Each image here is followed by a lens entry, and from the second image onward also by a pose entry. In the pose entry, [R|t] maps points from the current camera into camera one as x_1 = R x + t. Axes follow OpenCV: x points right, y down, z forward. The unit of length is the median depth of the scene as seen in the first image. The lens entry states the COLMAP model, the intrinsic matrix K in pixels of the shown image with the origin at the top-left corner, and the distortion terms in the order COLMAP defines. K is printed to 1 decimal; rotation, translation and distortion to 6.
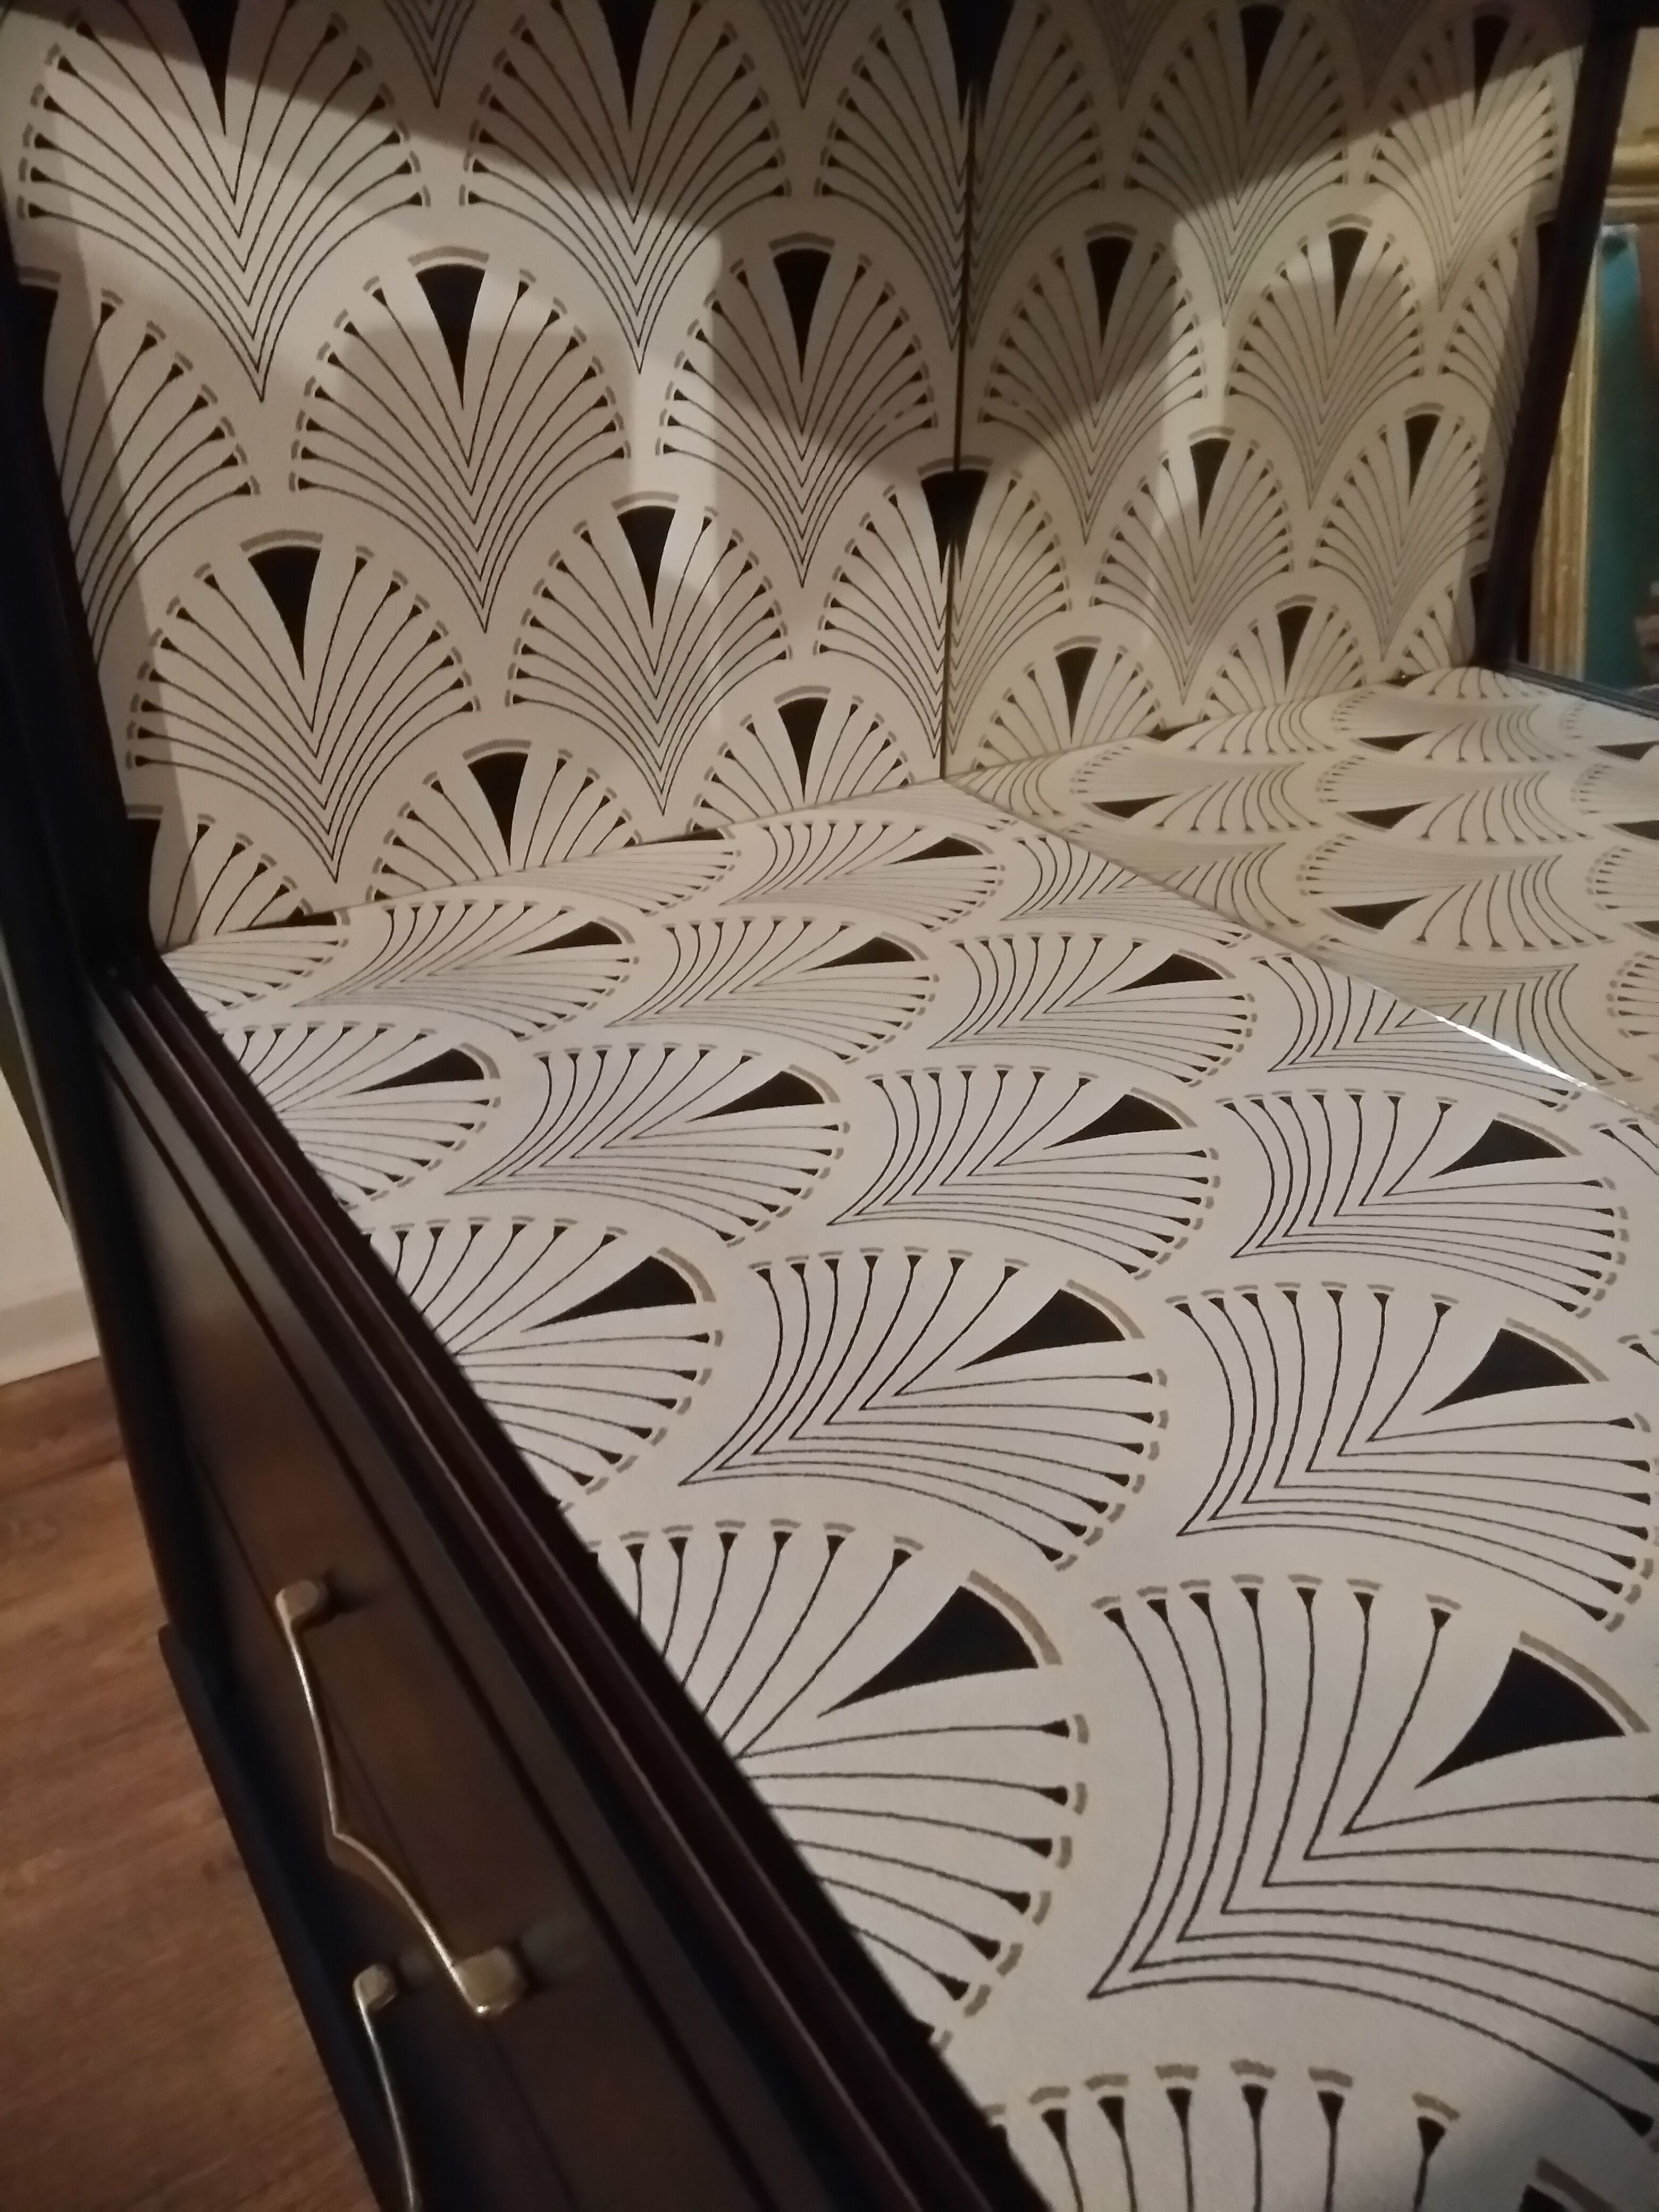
lens RADIAL K [[1729.5, 0, 824.3], [0, 1729.5, 1138.8], [0, 0, 1]] dist [0.089139, -0.136463]
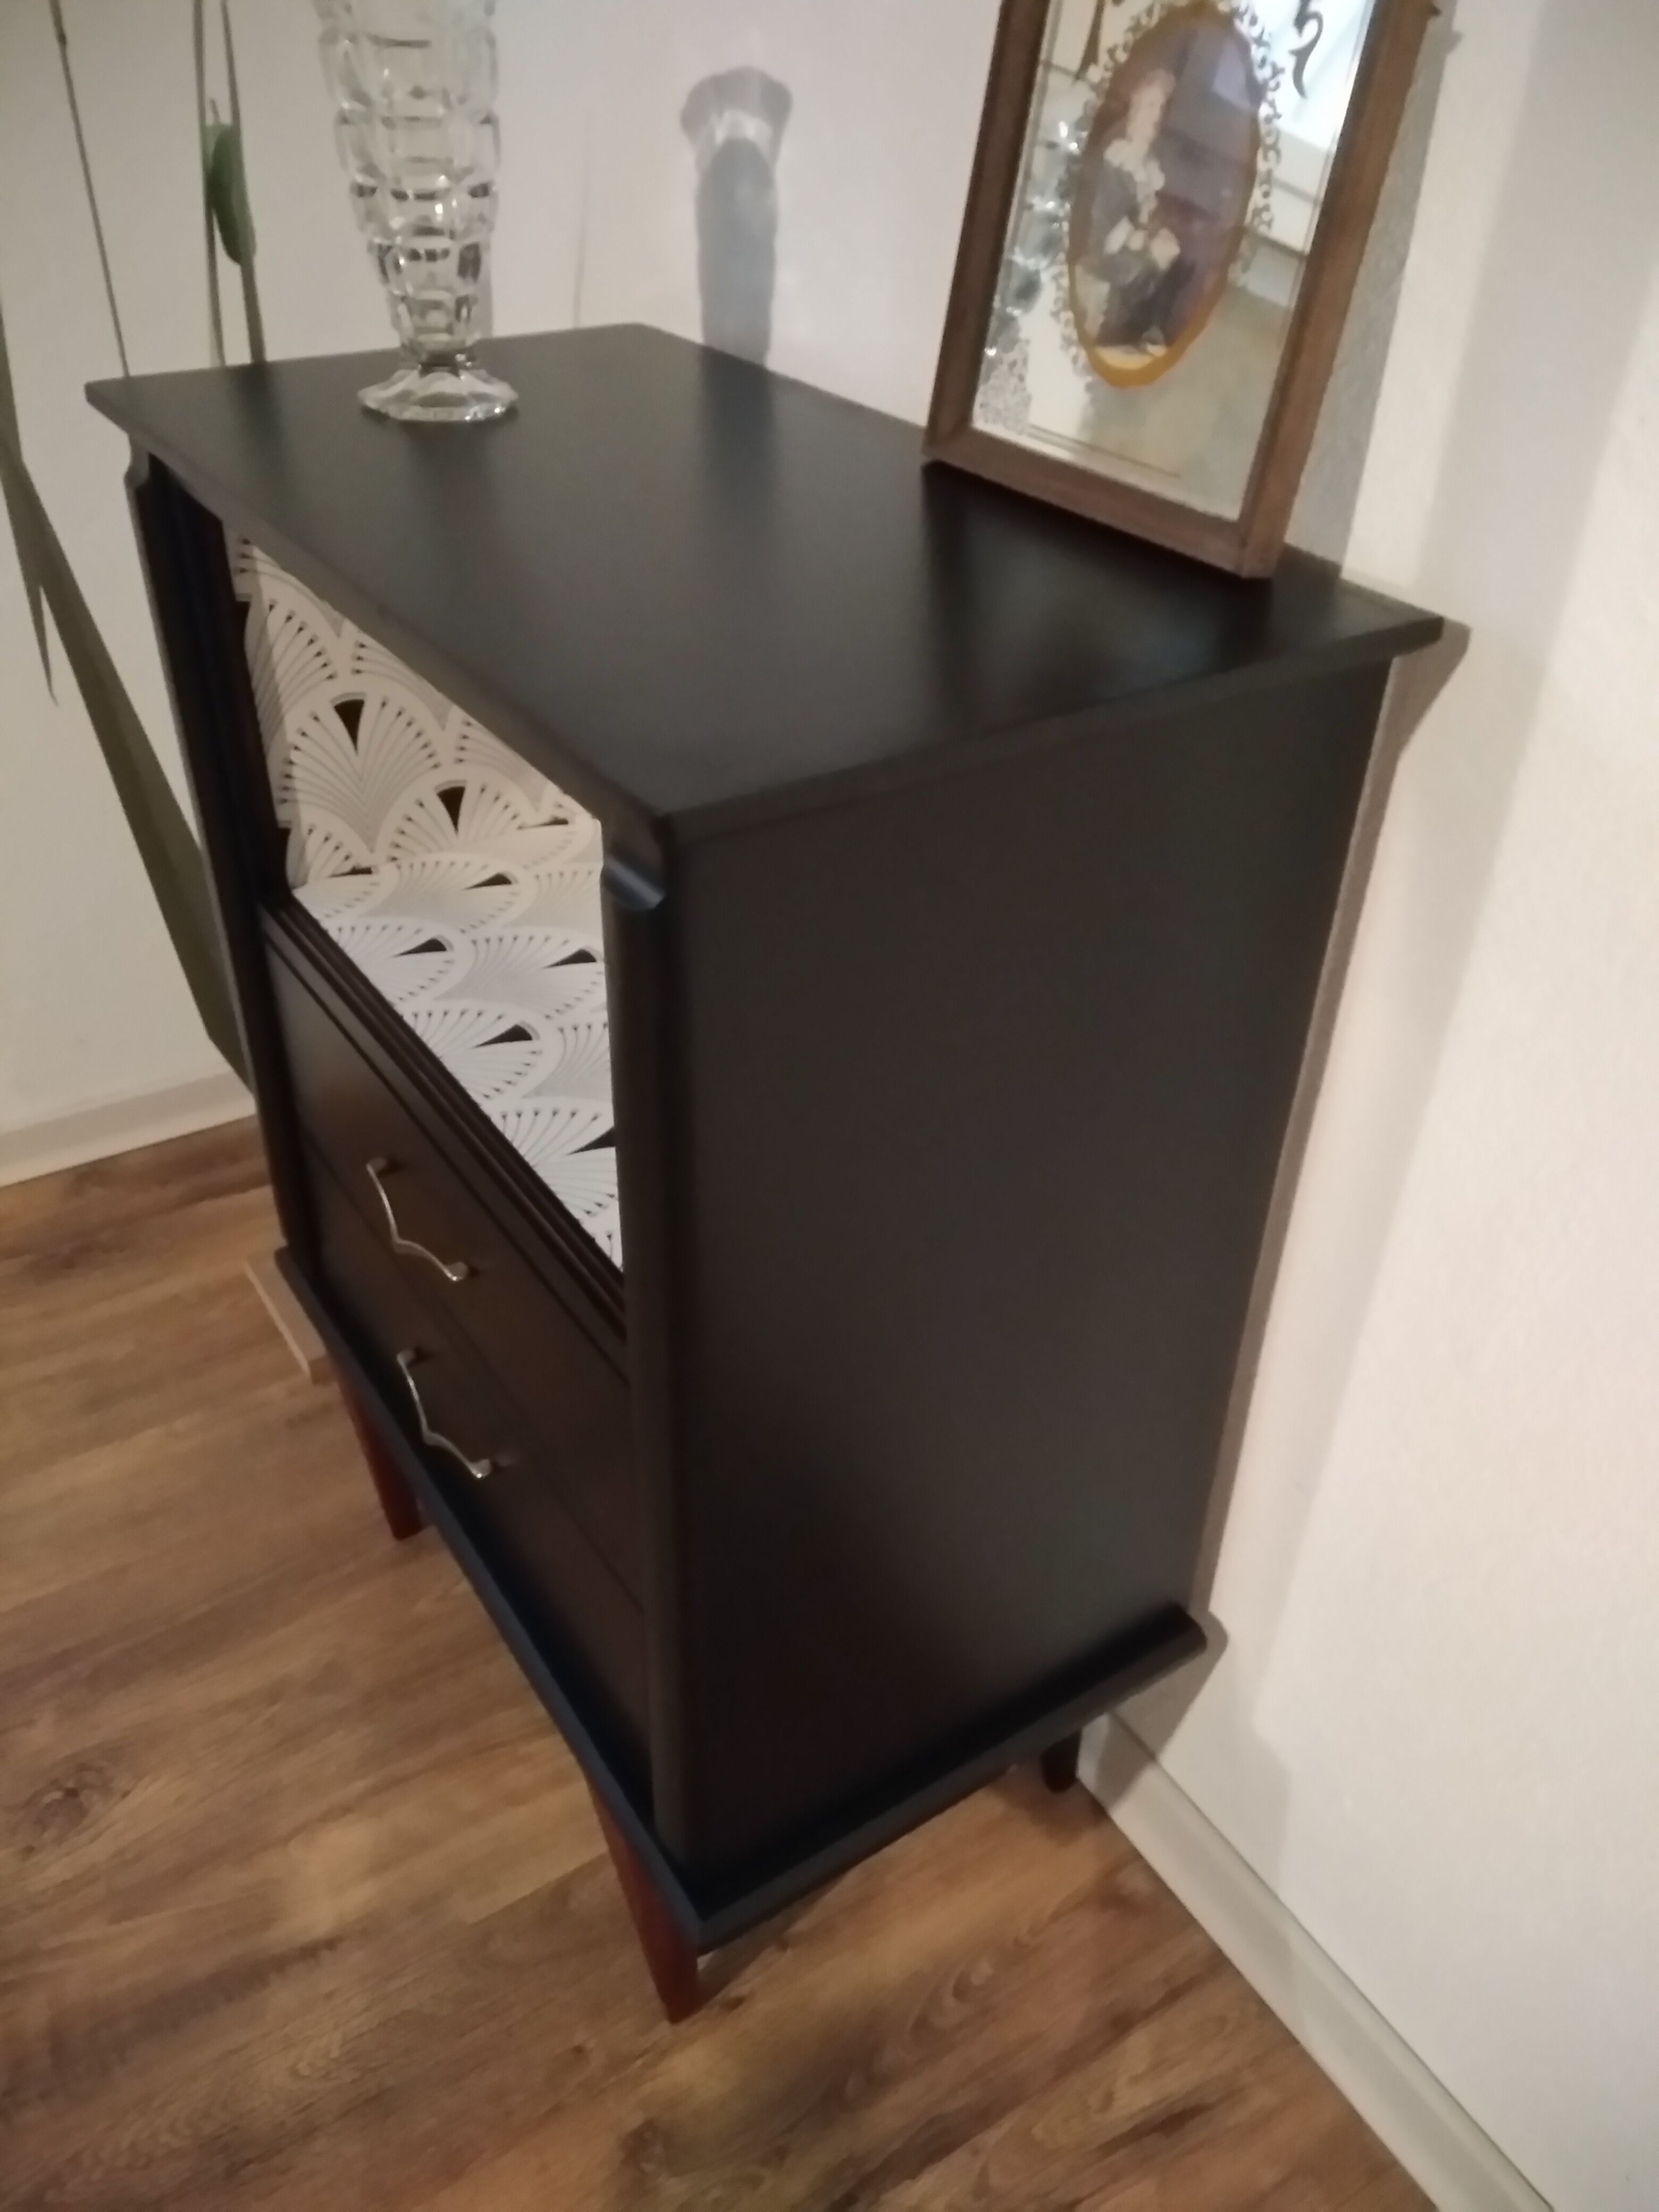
lens RADIAL K [[1729.5, 0, 824.3], [0, 1729.5, 1138.8], [0, 0, 1]] dist [0.089139, -0.136463]
pose [[0.999777, -0.001922, 0.021043, 0.210366], [0.000220, 0.996749, 0.080564, 0.023003], [-0.021129, -0.080541, 0.996527, -1.097013]]
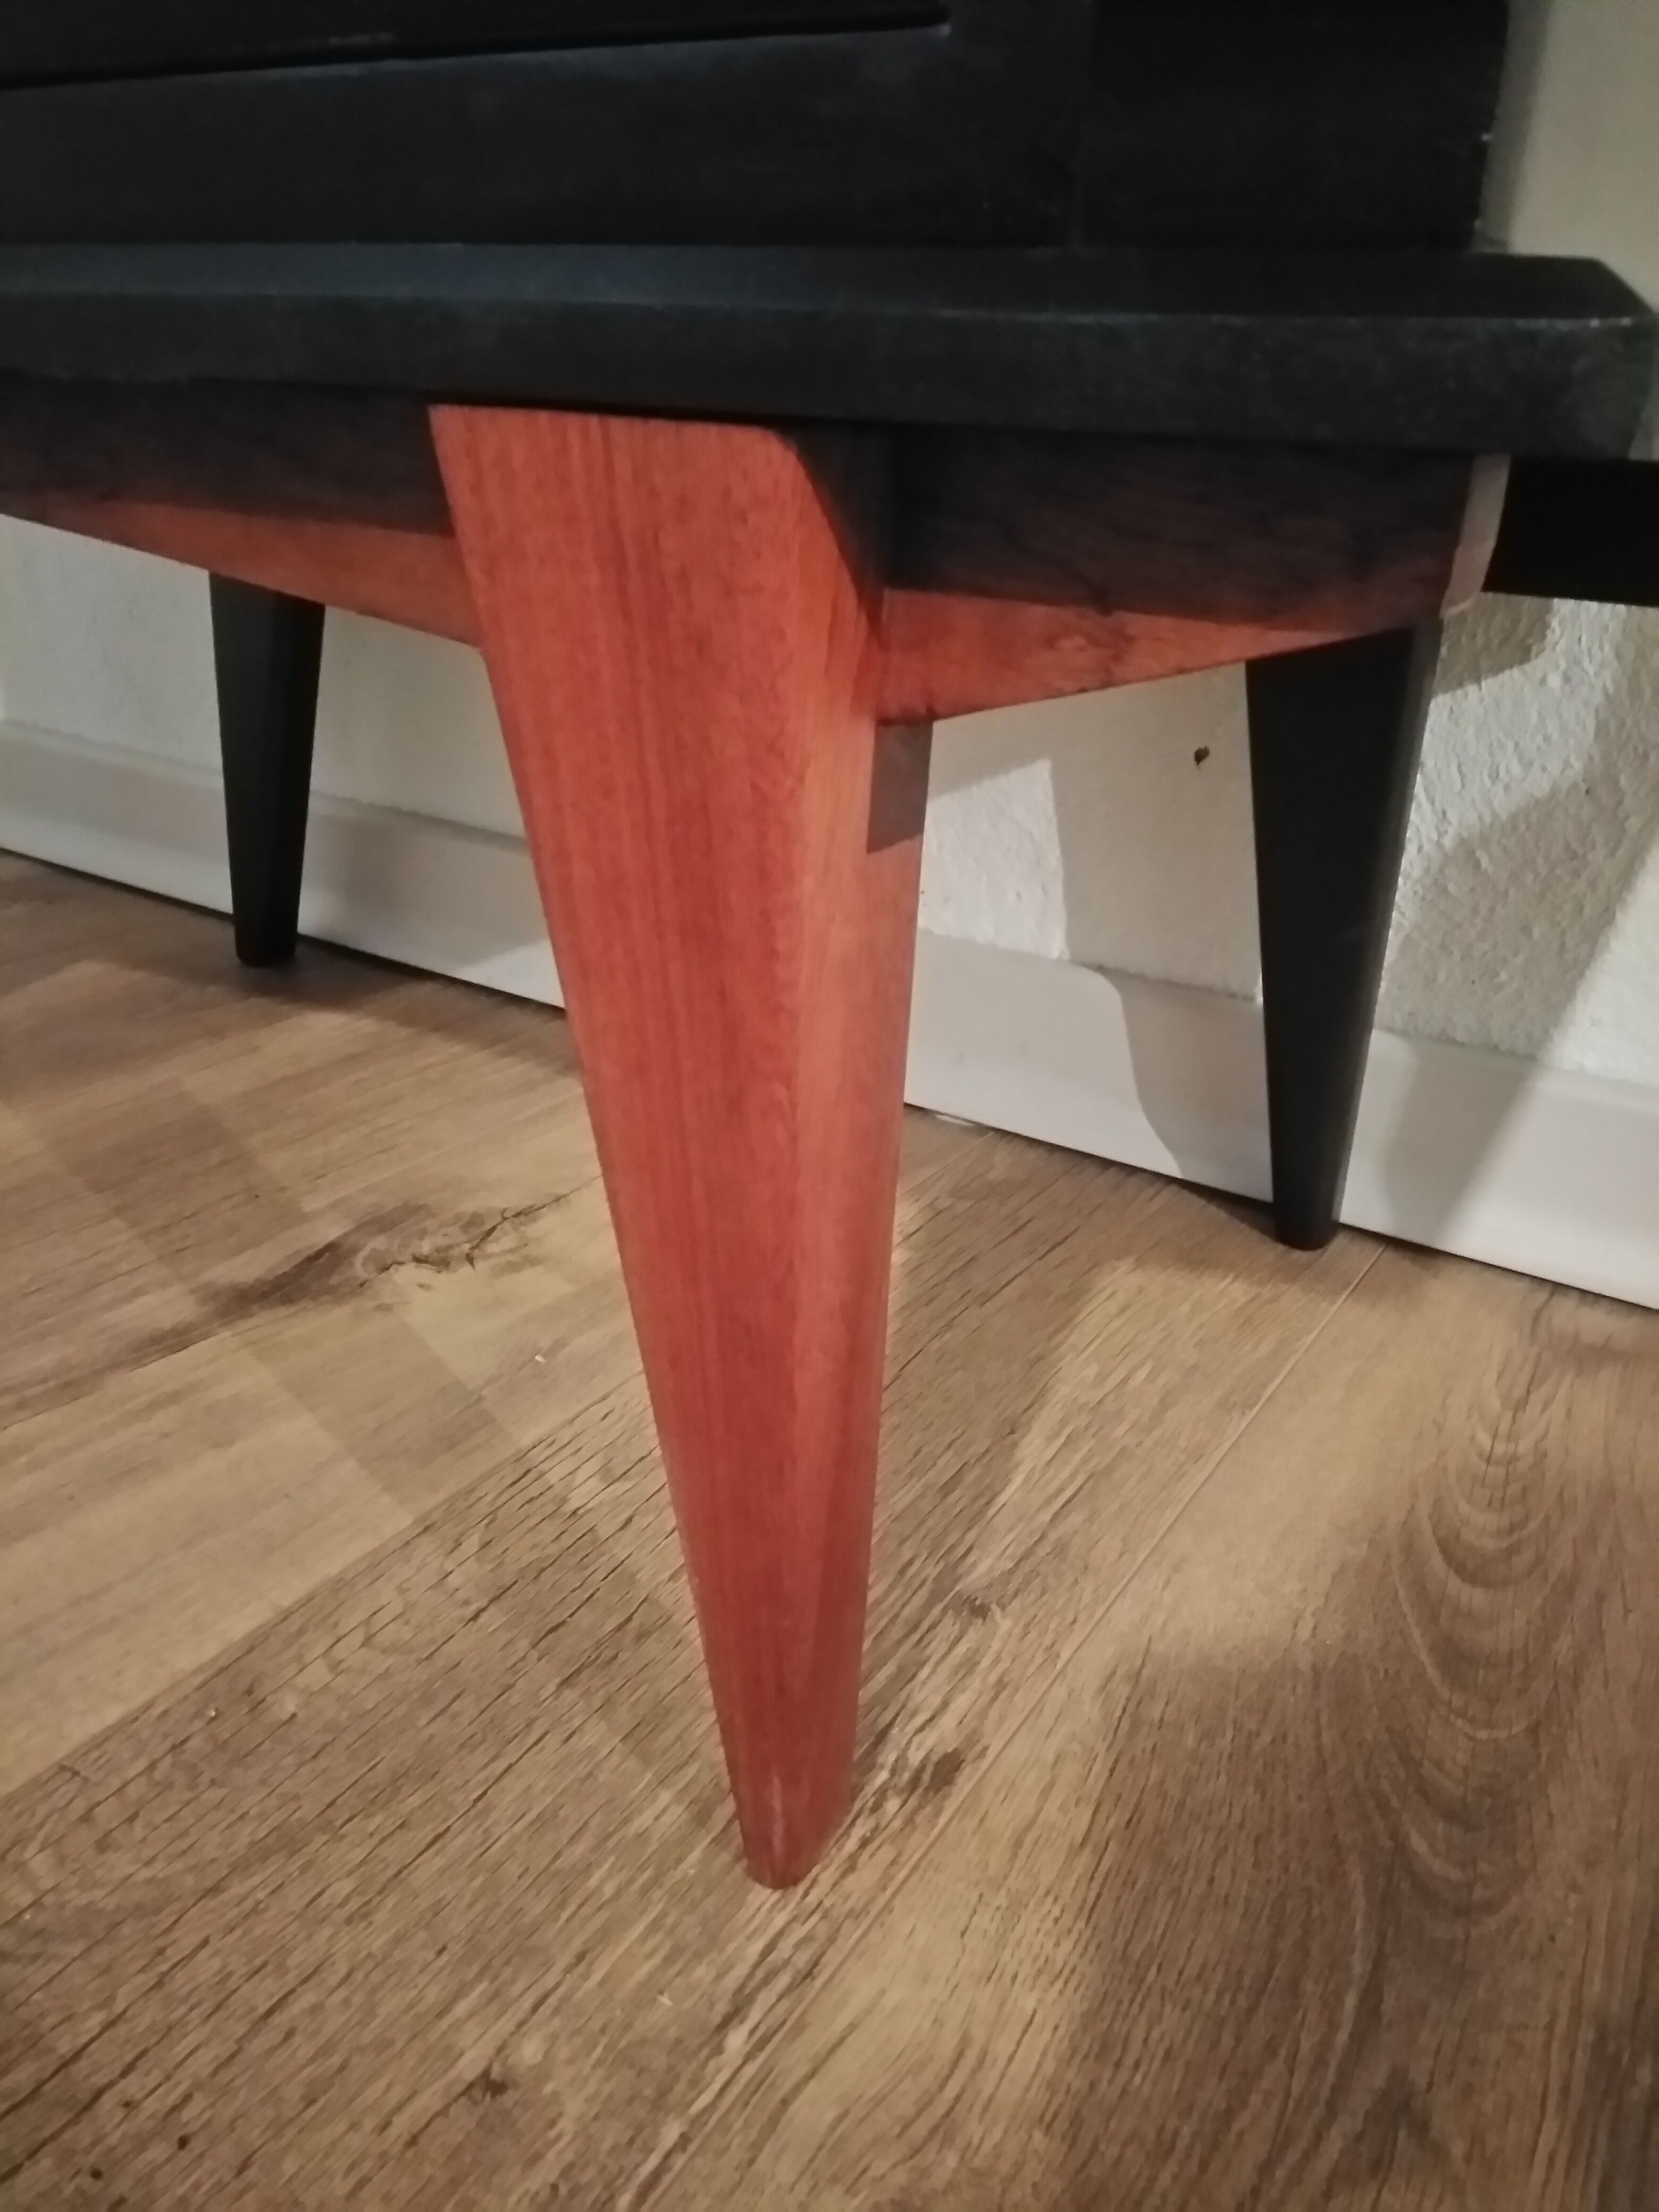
lens RADIAL K [[1729.5, 0, 824.3], [0, 1729.5, 1138.8], [0, 0, 1]] dist [0.089139, -0.136463]
pose [[0.891650, -0.139748, 0.430616, -0.128206], [0.194705, 0.977078, -0.086072, 1.035816], [-0.408717, 0.160589, 0.898422, 0.314073]]
